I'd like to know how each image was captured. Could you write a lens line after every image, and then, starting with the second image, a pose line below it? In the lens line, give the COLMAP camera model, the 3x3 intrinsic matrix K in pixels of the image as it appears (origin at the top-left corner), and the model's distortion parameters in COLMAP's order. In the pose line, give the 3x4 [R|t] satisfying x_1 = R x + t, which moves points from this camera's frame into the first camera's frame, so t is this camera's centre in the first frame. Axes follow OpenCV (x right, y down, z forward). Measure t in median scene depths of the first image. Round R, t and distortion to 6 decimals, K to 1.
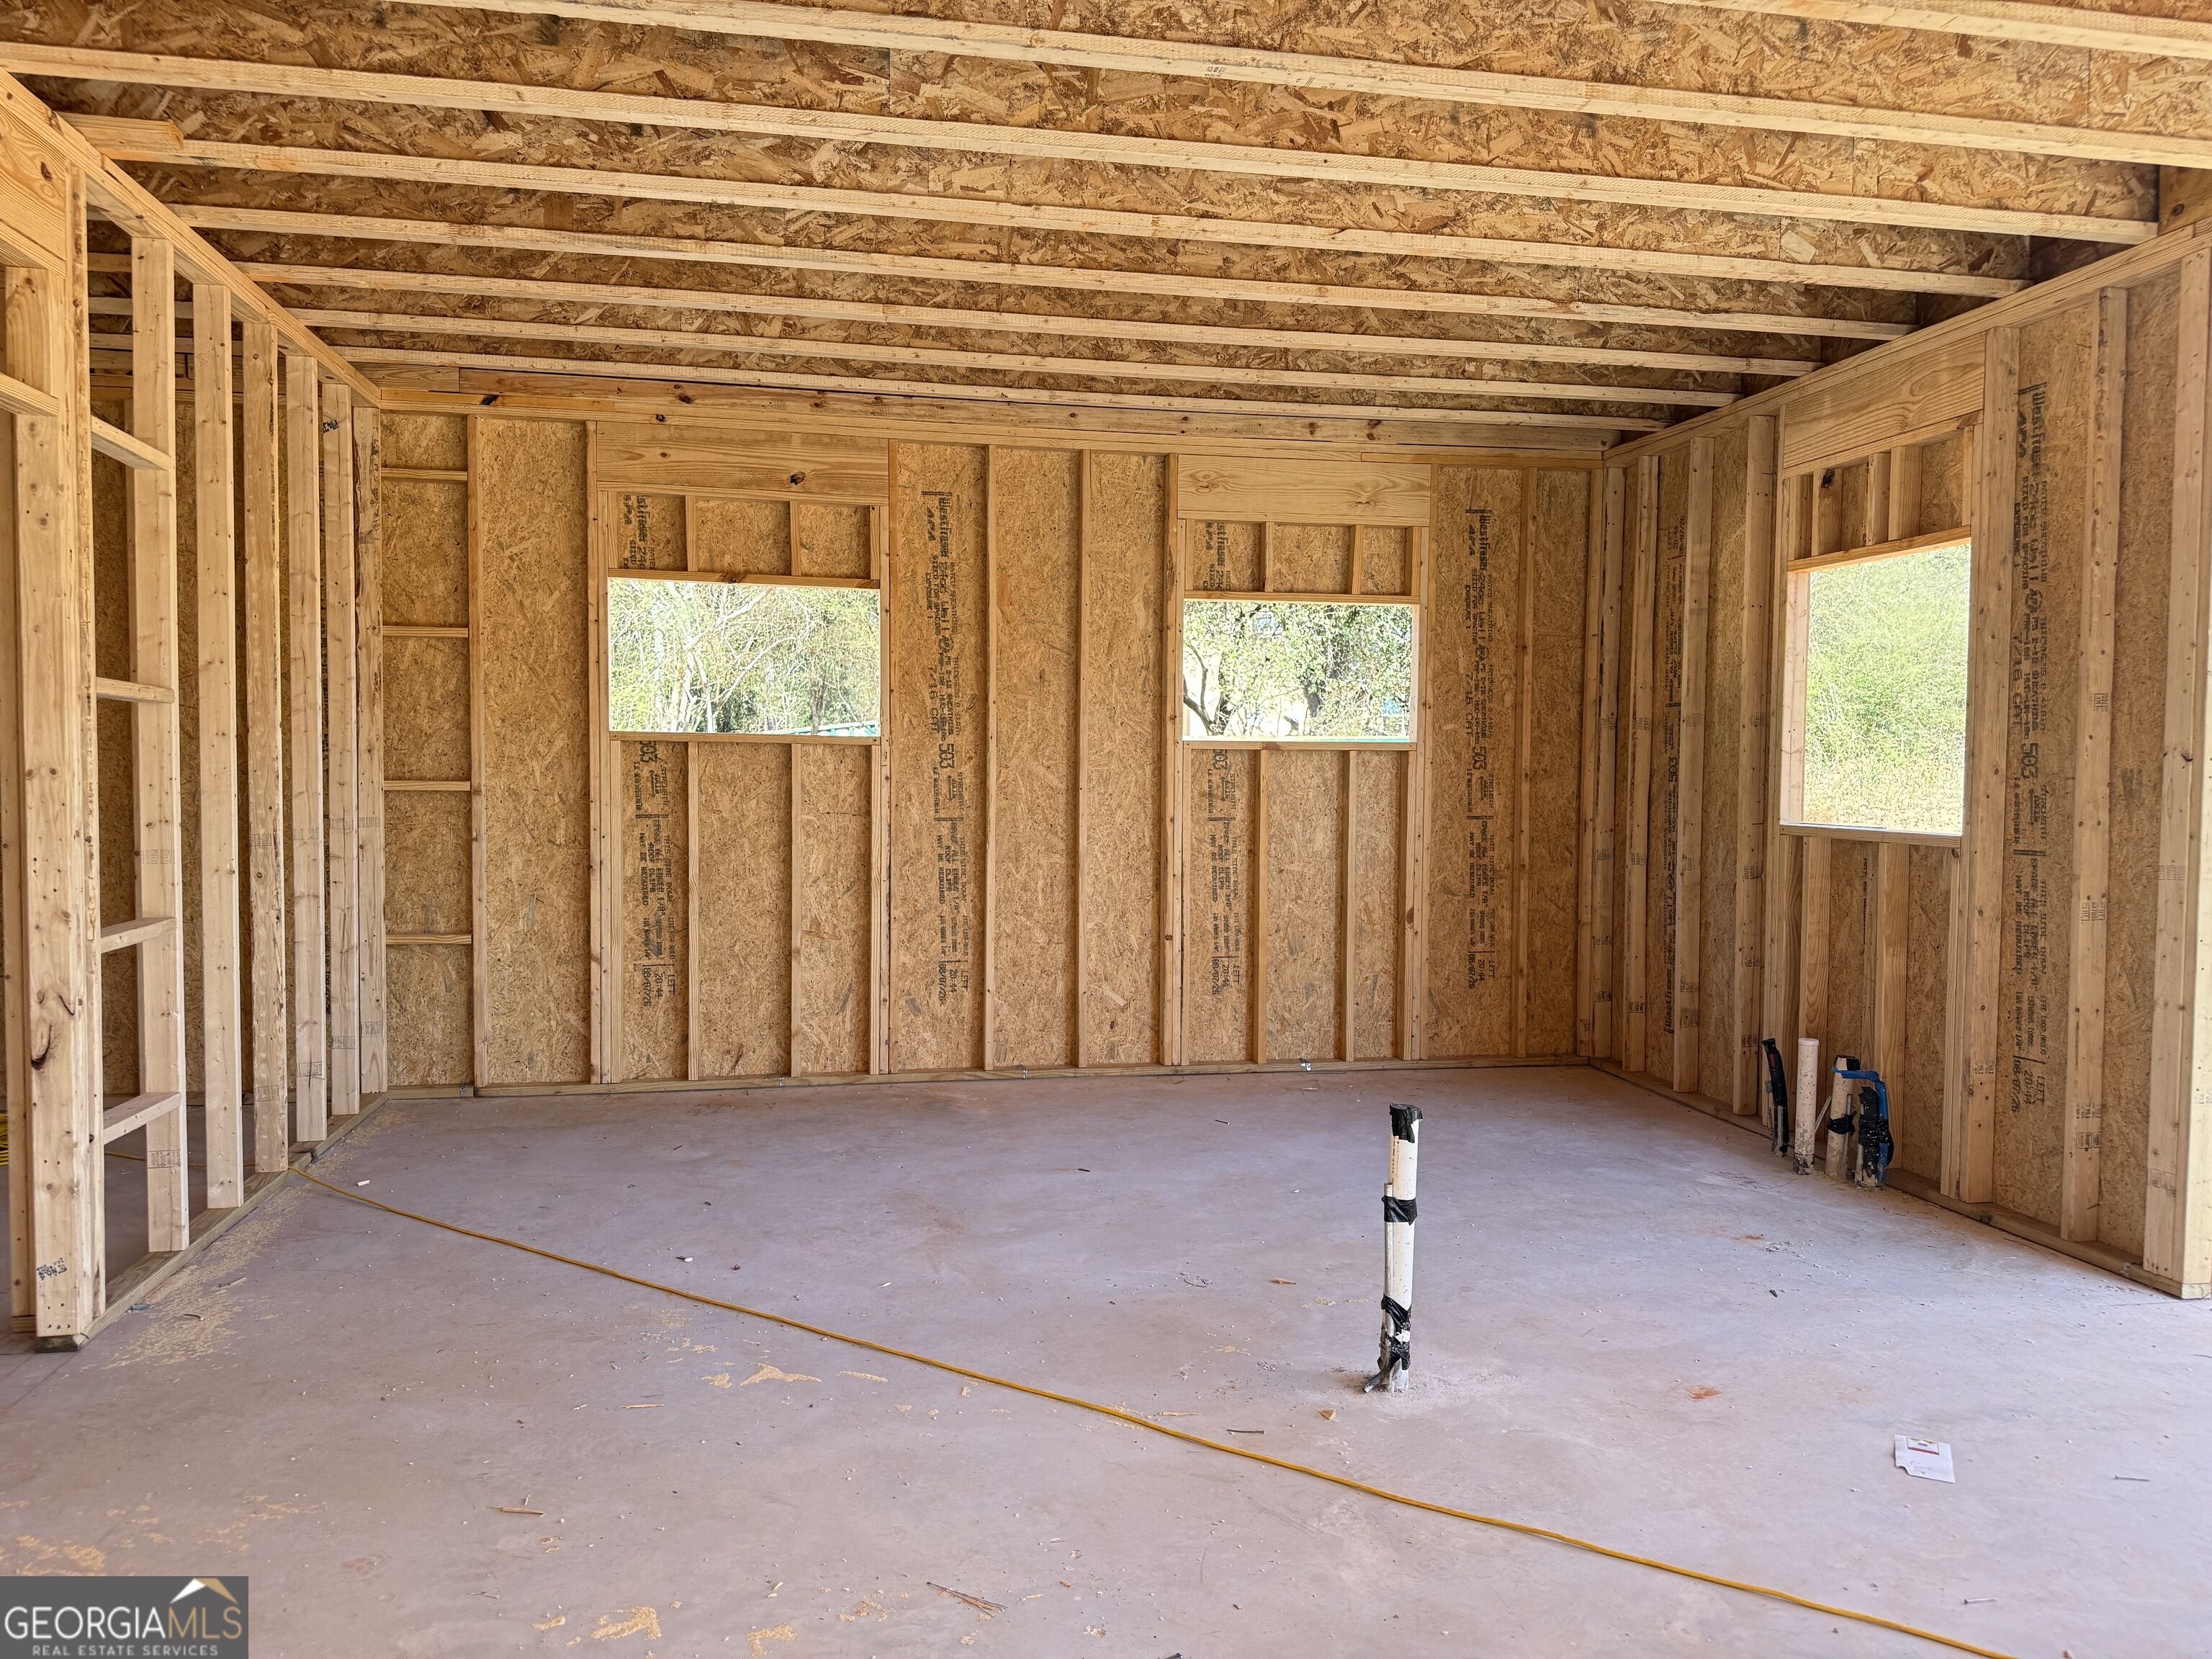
lens RADIAL K [[1521.1, 0, 1123.6], [0, 1521.1, 828.8], [0, 0, 1]] dist [-0.005747, -0.006655]
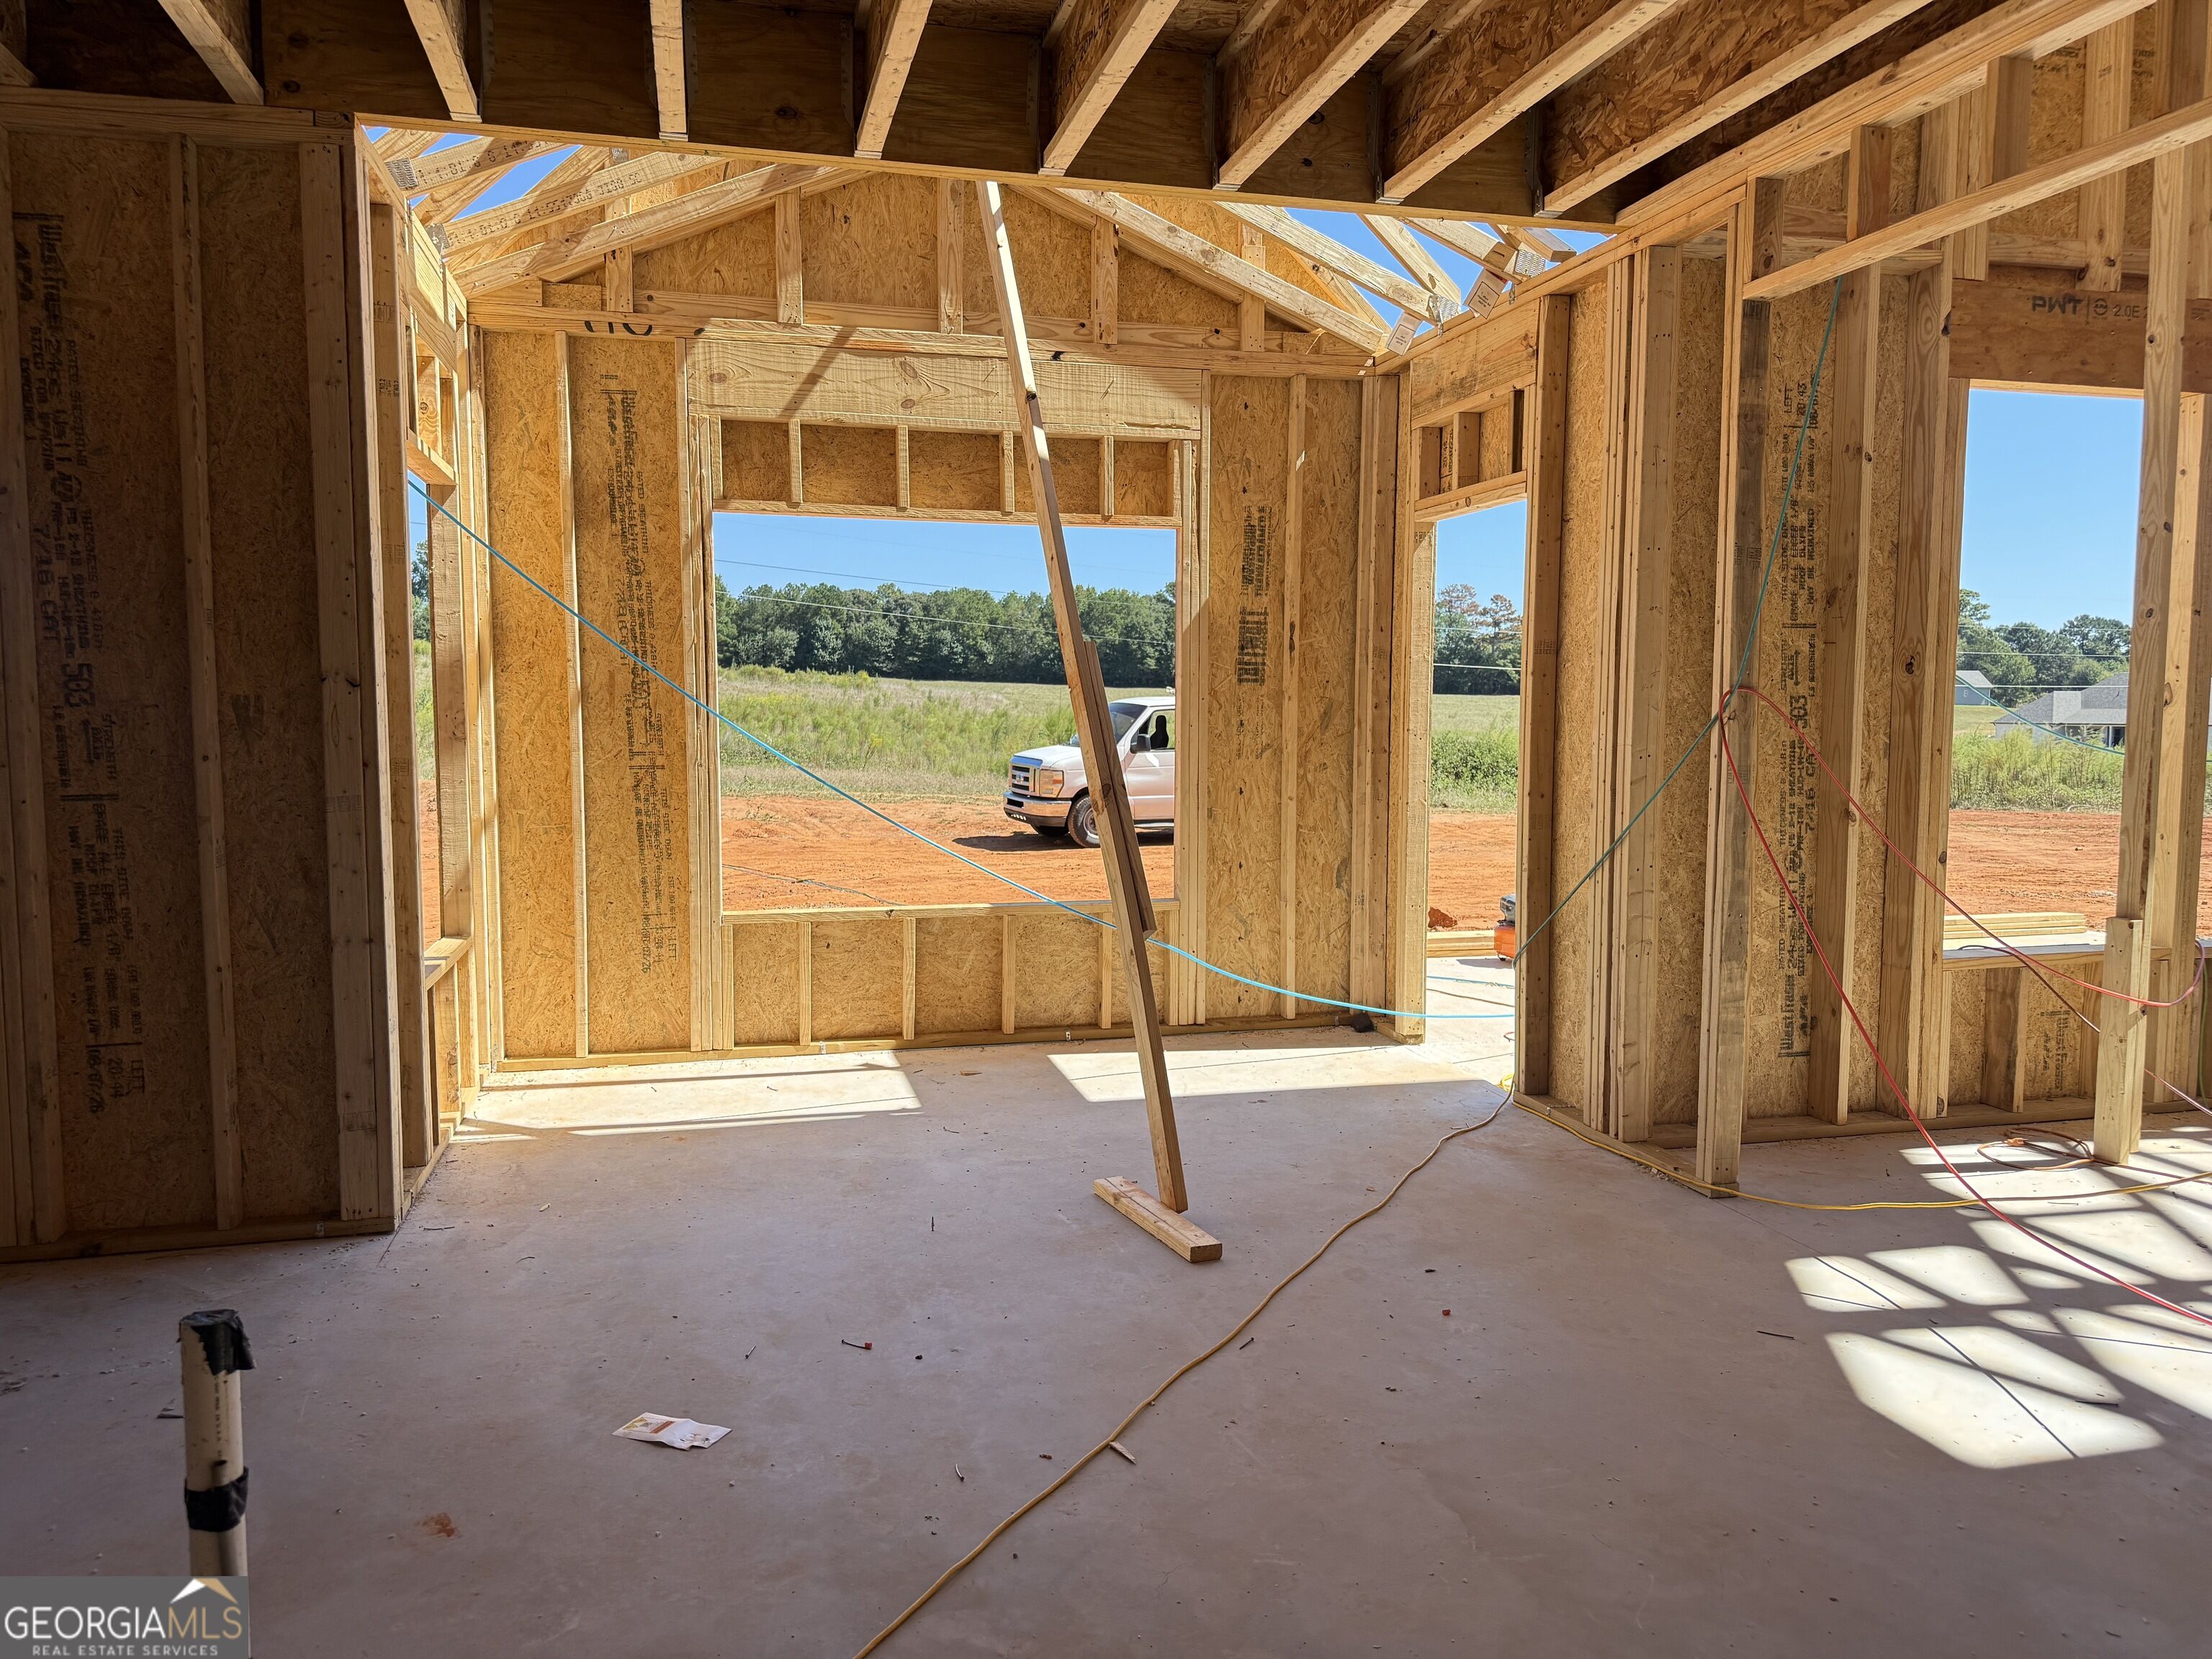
lens RADIAL K [[1567.9, 0, 1093.0], [0, 1567.9, 818.2], [0, 0, 1]] dist [0.002877, -0.004448]
pose [[-0.044588, -0.088460, 0.995081, -0.272917], [0.039078, 0.995155, 0.090218, -0.028324], [-0.998241, 0.042909, -0.040915, 0.491380]]
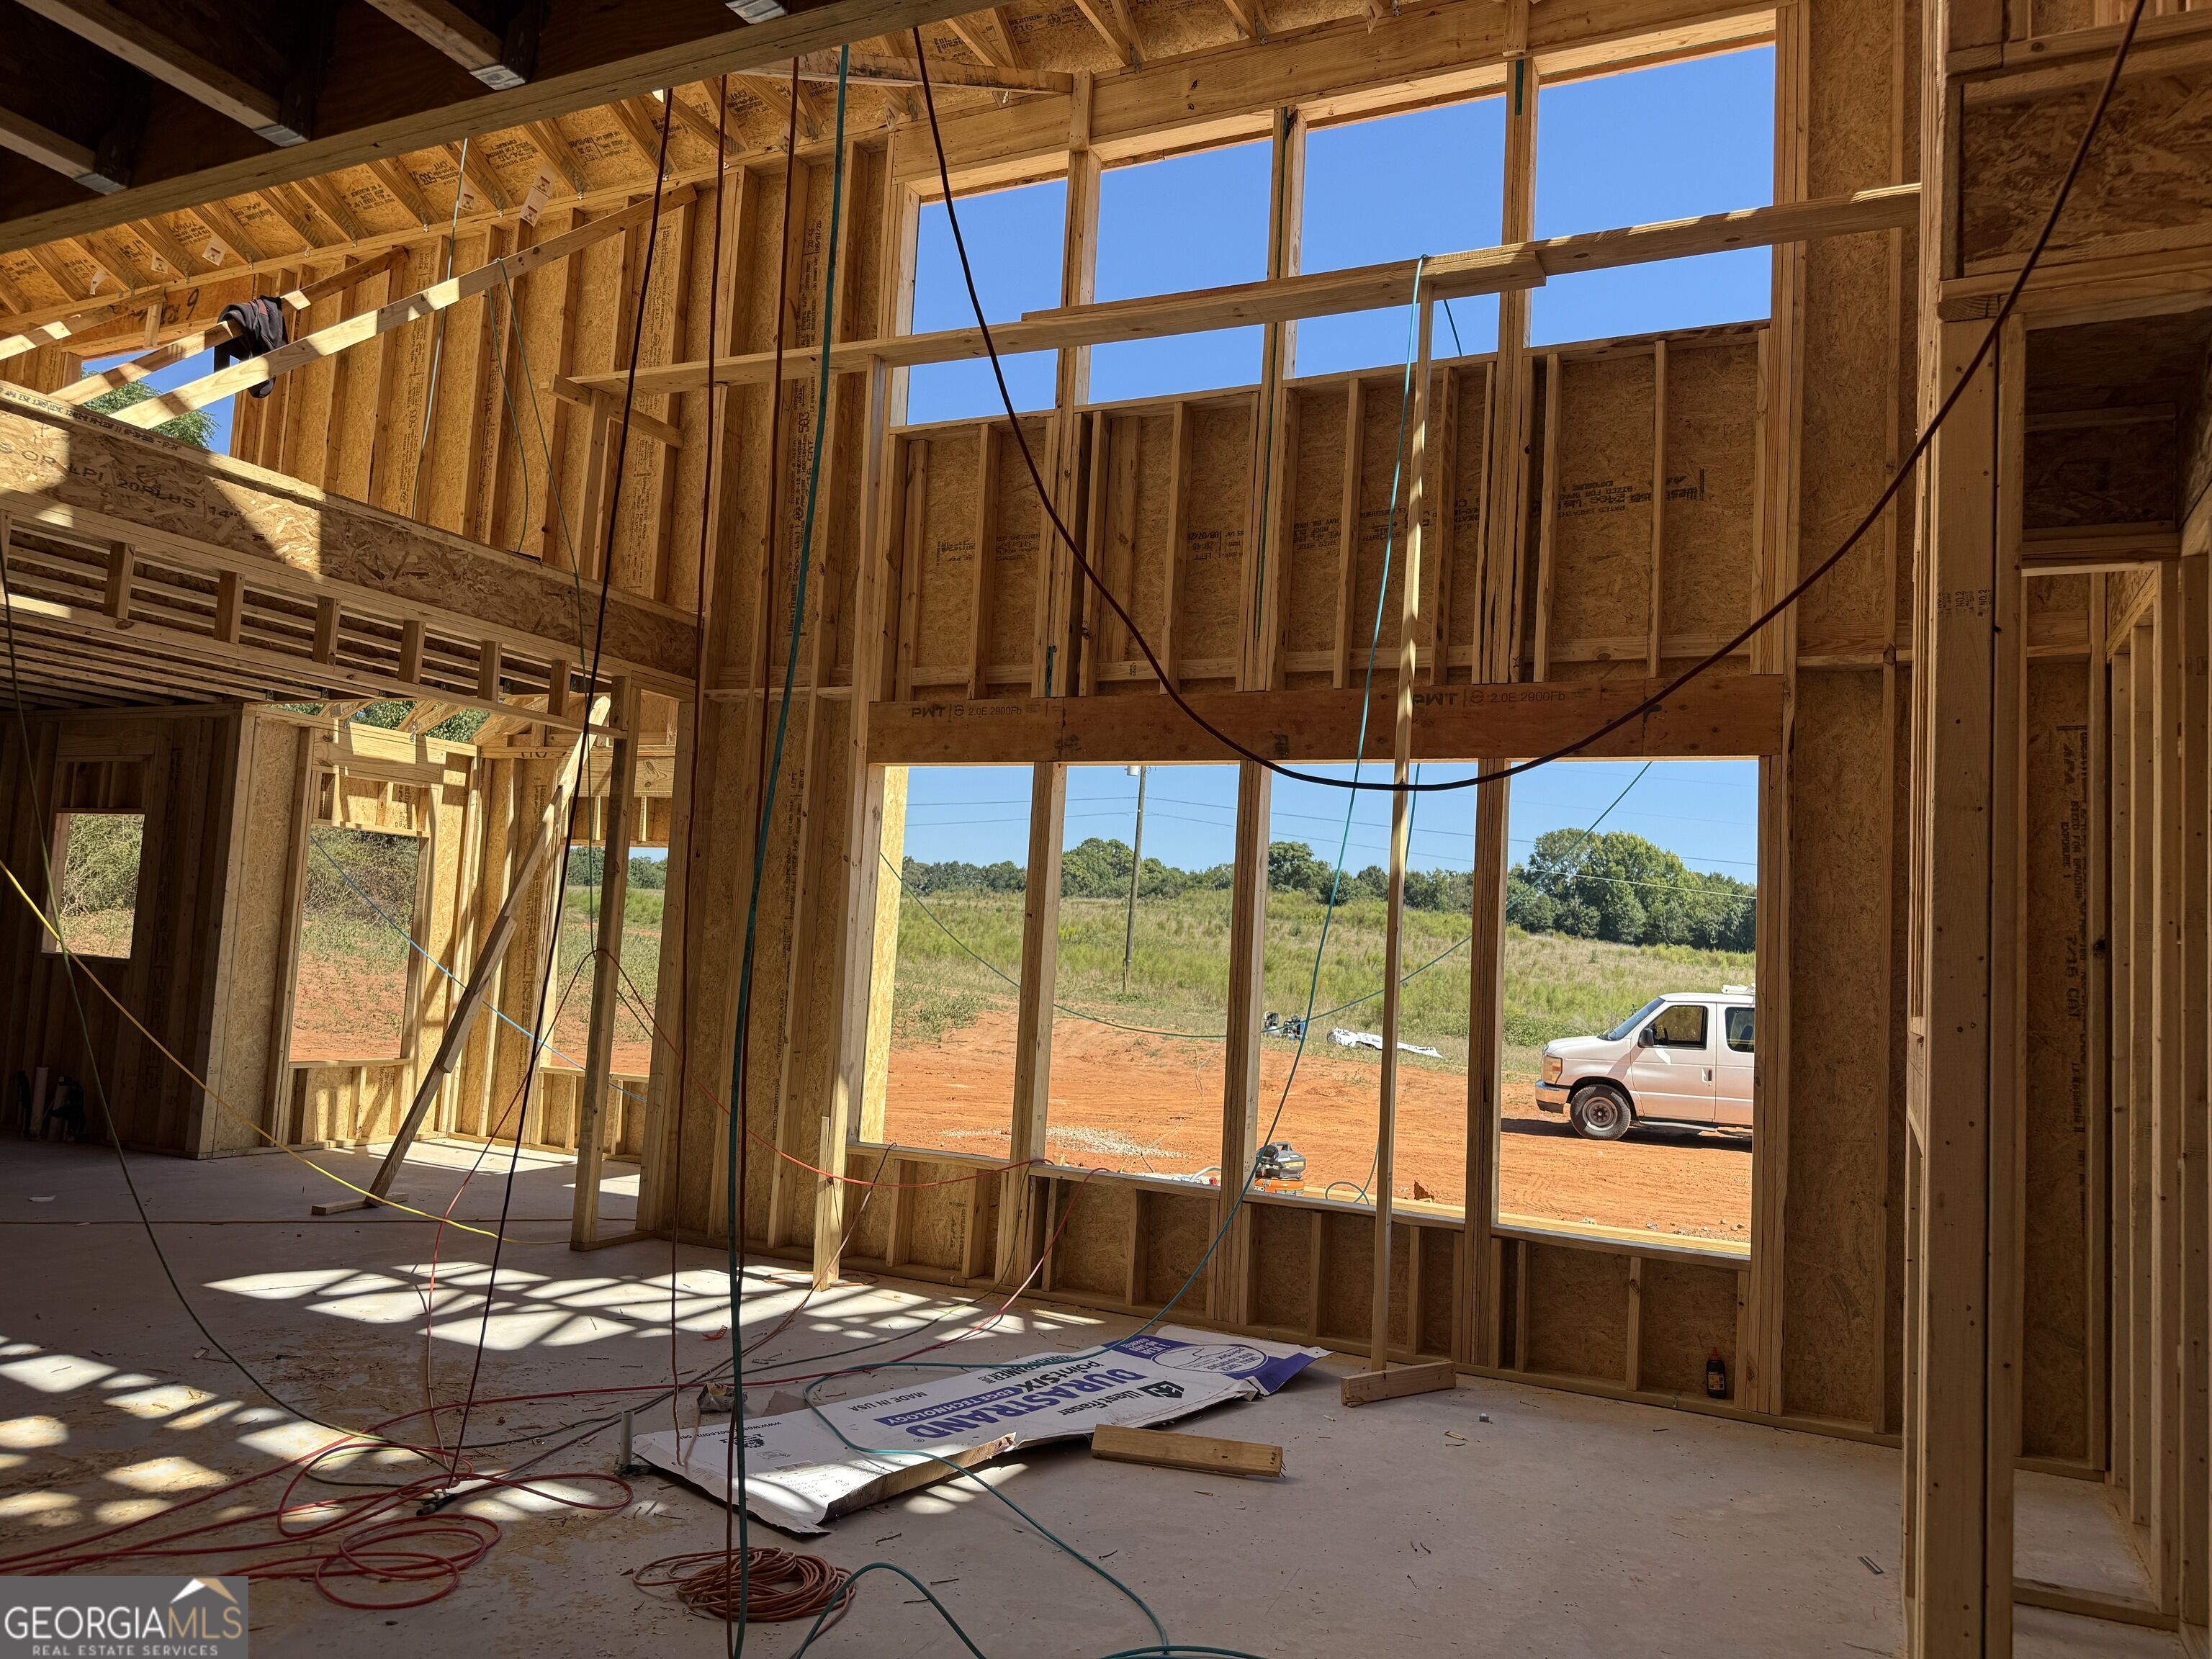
lens RADIAL K [[1521.1, 0, 1123.6], [0, 1521.1, 828.8], [0, 0, 1]] dist [-0.005747, -0.006655]
pose [[0.577866, 0.087214, 0.811459, -0.349971], [-0.010830, 0.995006, -0.099228, 0.018438], [-0.816060, 0.048553, 0.575924, -1.295591]]
